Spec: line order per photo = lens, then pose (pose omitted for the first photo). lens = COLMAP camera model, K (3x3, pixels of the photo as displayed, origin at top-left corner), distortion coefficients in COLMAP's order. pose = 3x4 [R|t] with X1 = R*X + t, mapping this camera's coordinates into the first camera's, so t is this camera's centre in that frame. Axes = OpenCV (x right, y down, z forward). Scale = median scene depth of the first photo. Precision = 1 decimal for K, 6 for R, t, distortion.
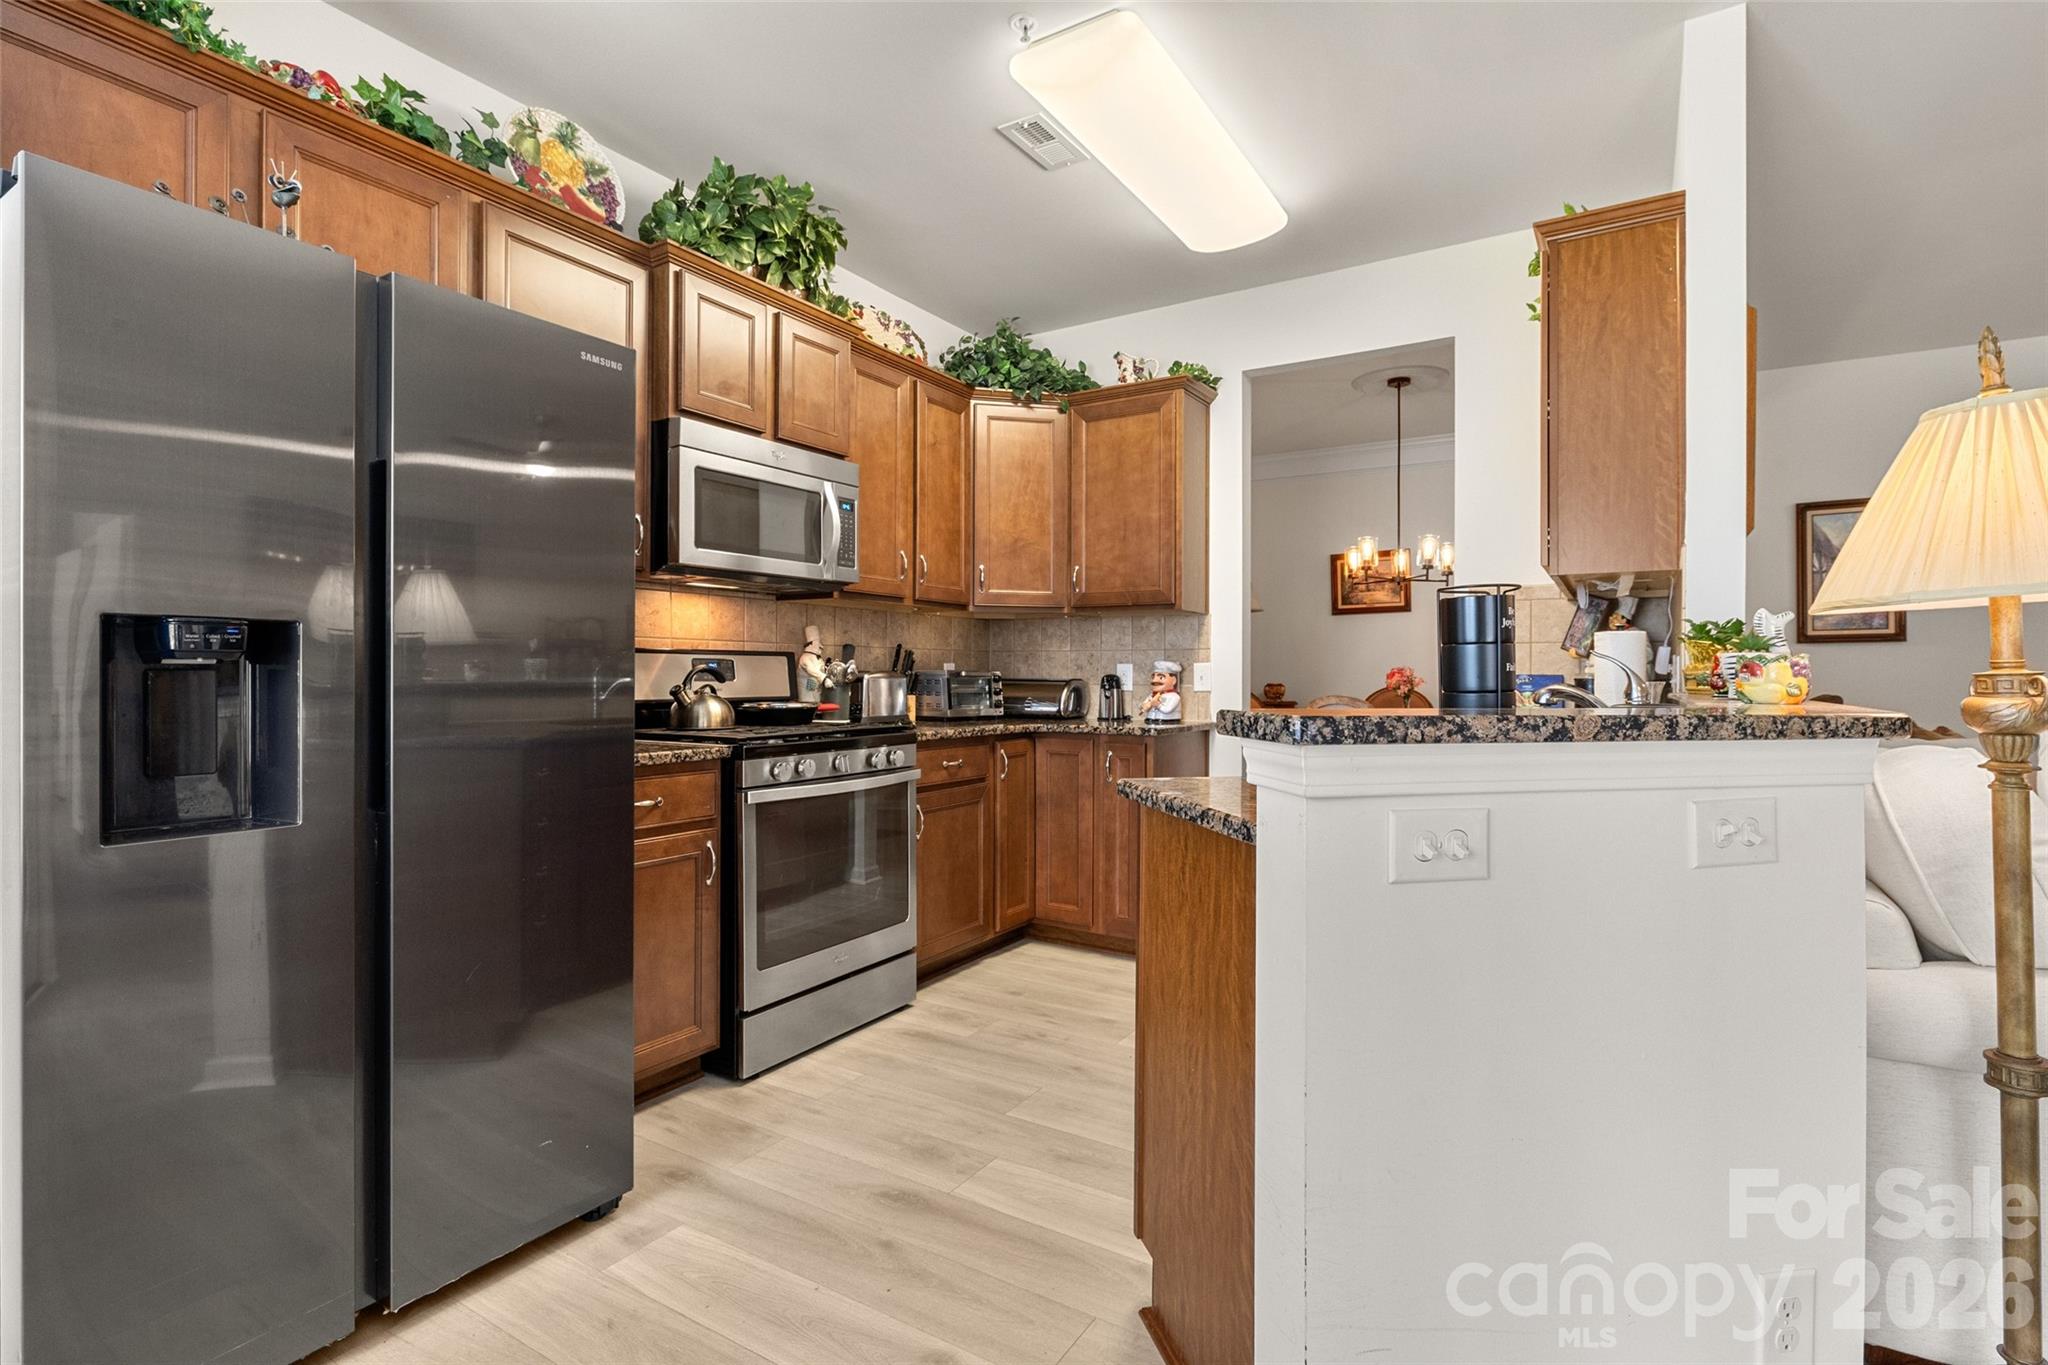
lens RADIAL K [[982.3, 0, 1033.4], [0, 982.3, 673.9], [0, 0, 1]] dist [0.002217, 0.000672]
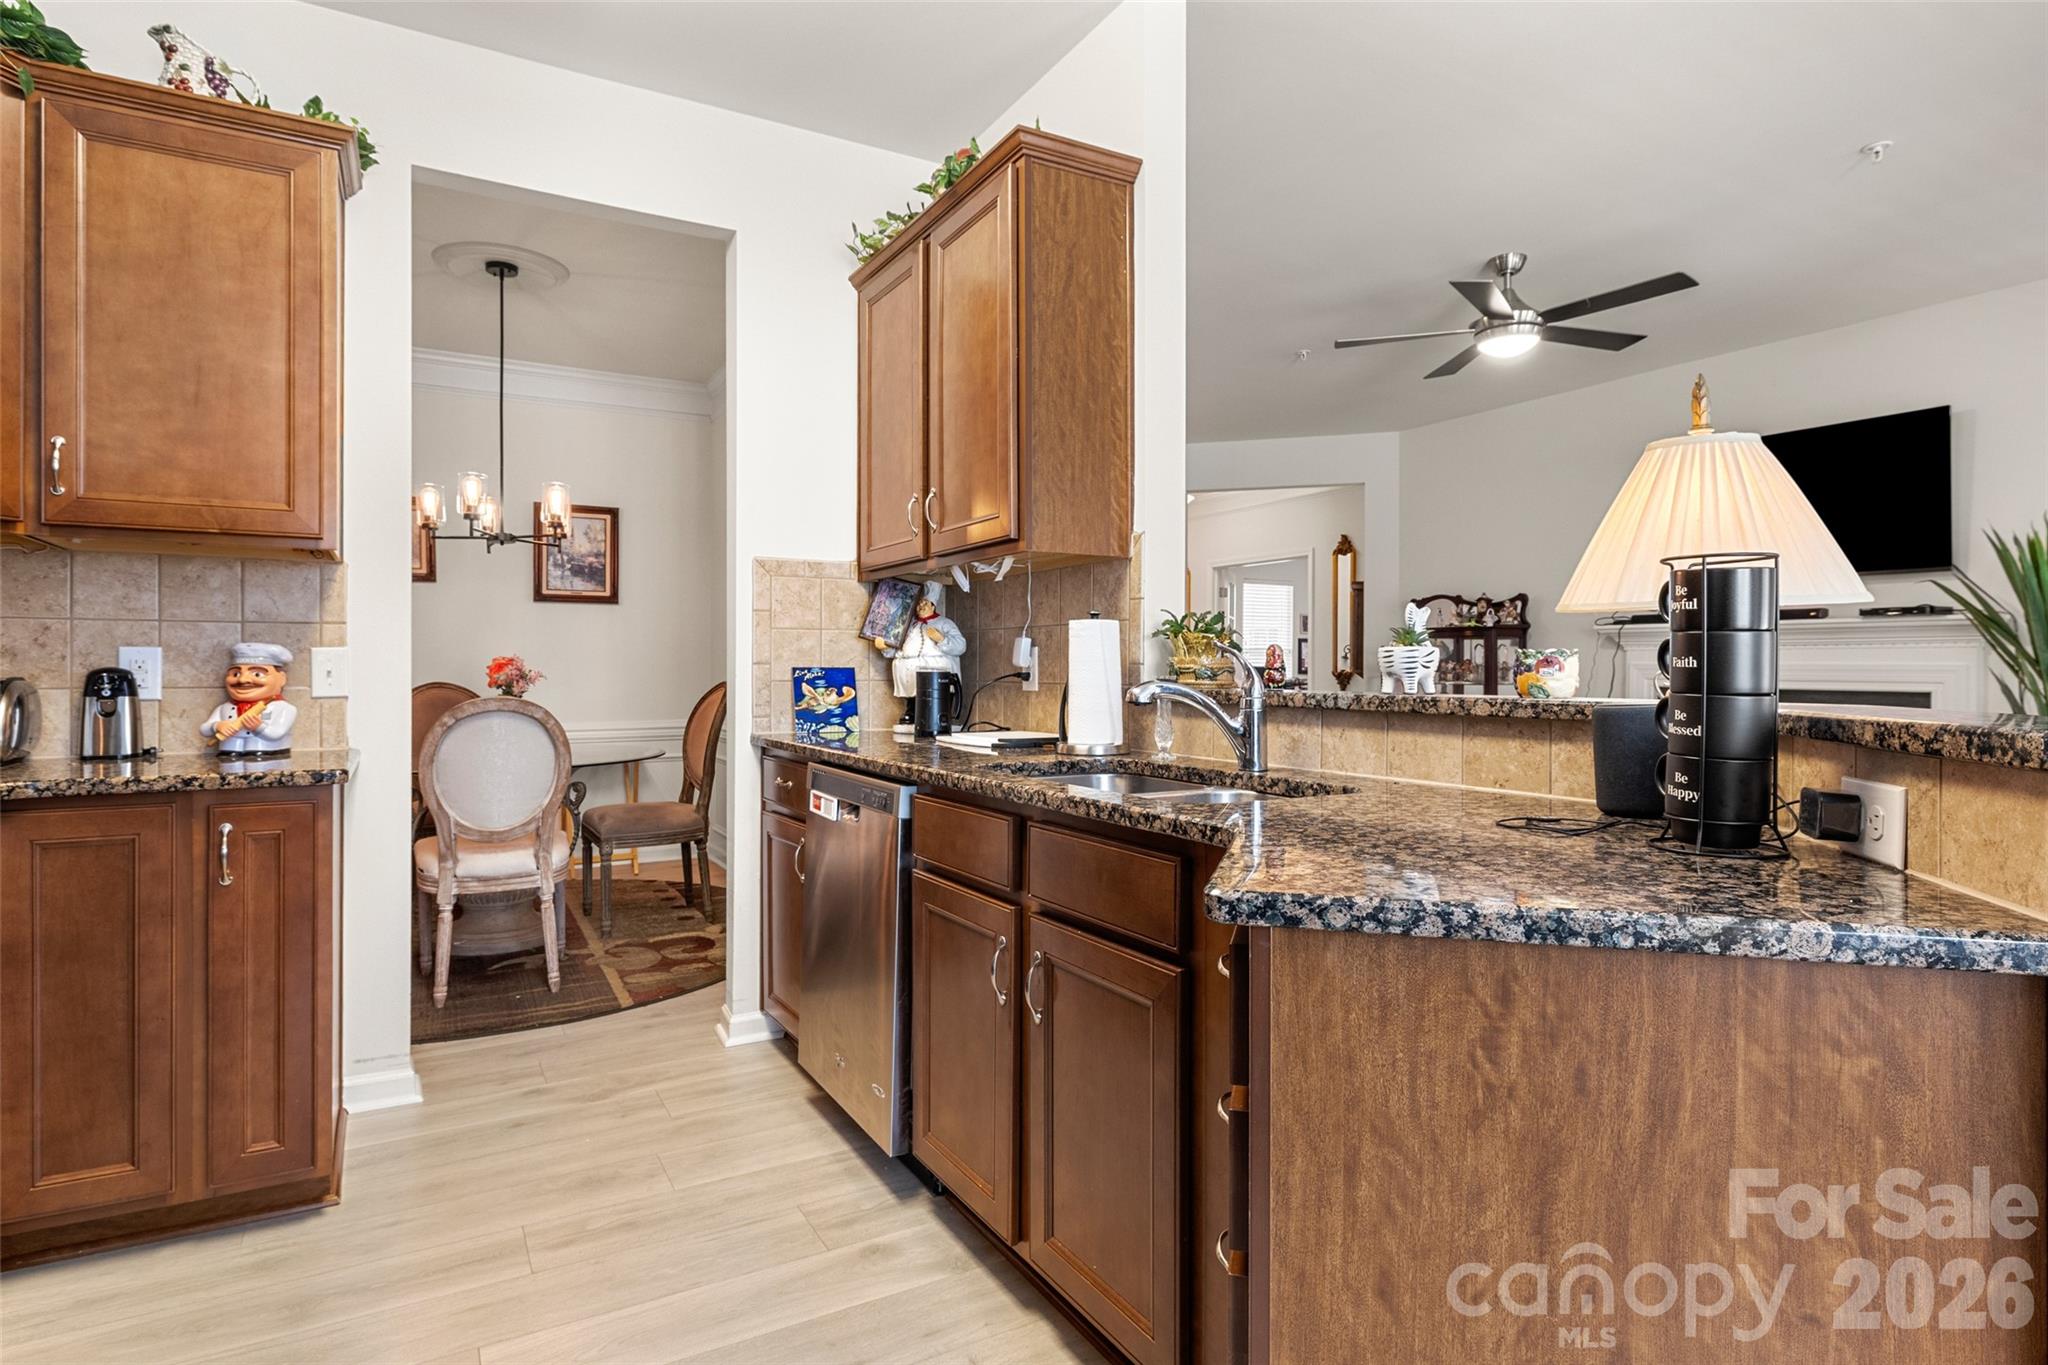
lens RADIAL K [[1060.9, 0, 1024.7], [0, 1060.9, 673.2], [0, 0, 1]] dist [-0.001916, 0.001042]
pose [[0.487378, -0.008025, 0.873154, -0.176565], [0.000017, 0.999958, 0.009181, -0.002021], [-0.873191, -0.004460, 0.487357, 0.357808]]
